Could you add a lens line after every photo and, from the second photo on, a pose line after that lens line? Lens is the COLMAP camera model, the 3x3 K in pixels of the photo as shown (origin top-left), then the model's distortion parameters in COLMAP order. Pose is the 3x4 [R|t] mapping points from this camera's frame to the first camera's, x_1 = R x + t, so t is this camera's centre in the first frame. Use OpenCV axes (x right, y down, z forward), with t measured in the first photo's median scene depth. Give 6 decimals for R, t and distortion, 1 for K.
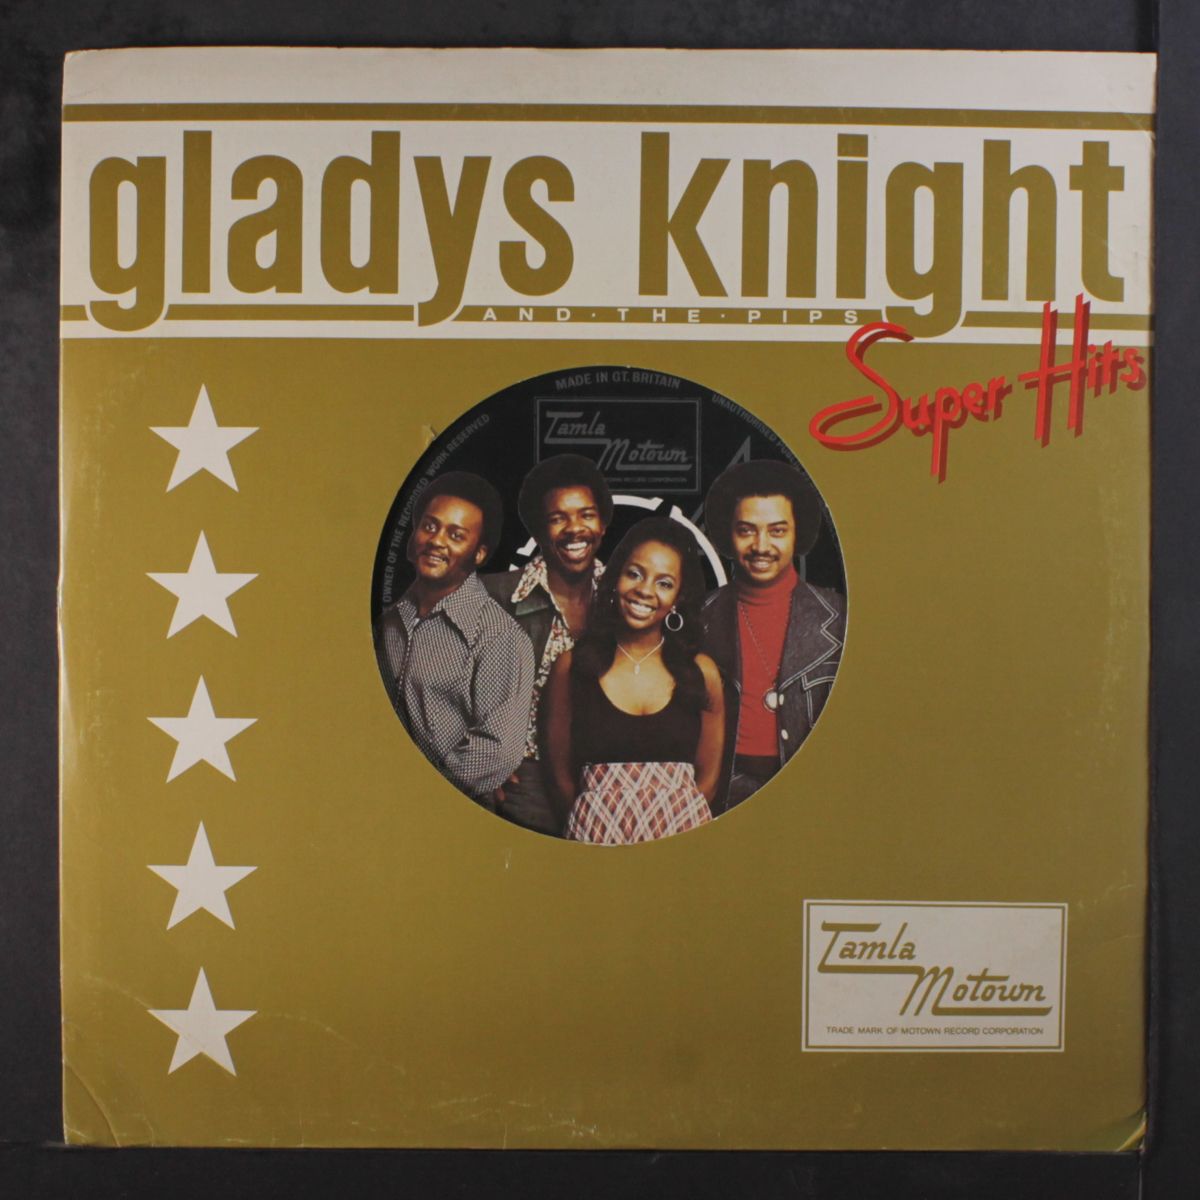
lens RADIAL K [[7343.6, 0, 630.8], [0, 7343.6, 609.6], [0, 0, 1]] dist [5.402061, 0.000000]
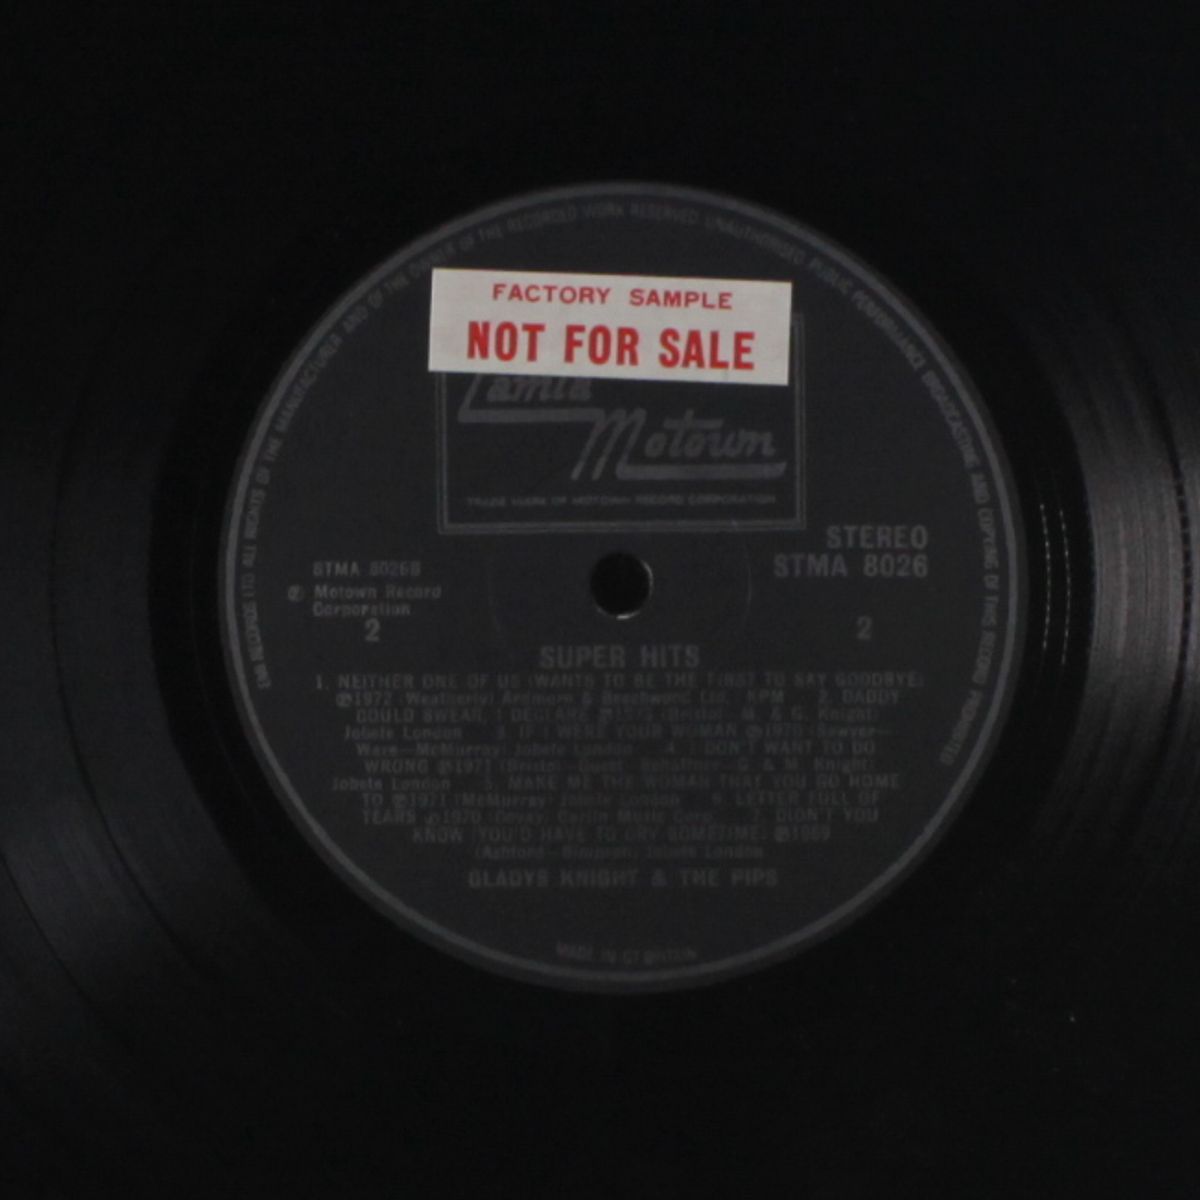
lens RADIAL K [[7343.6, 0, 600.2], [0, 7343.6, 597.0], [0, 0, 1]] dist [5.402061, 0.000000]
pose [[0.999782, -0.020609, -0.003386, -0.001688], [0.020613, 0.999787, 0.001343, -0.012438], [0.003357, -0.001413, 0.999993, 0.553241]]
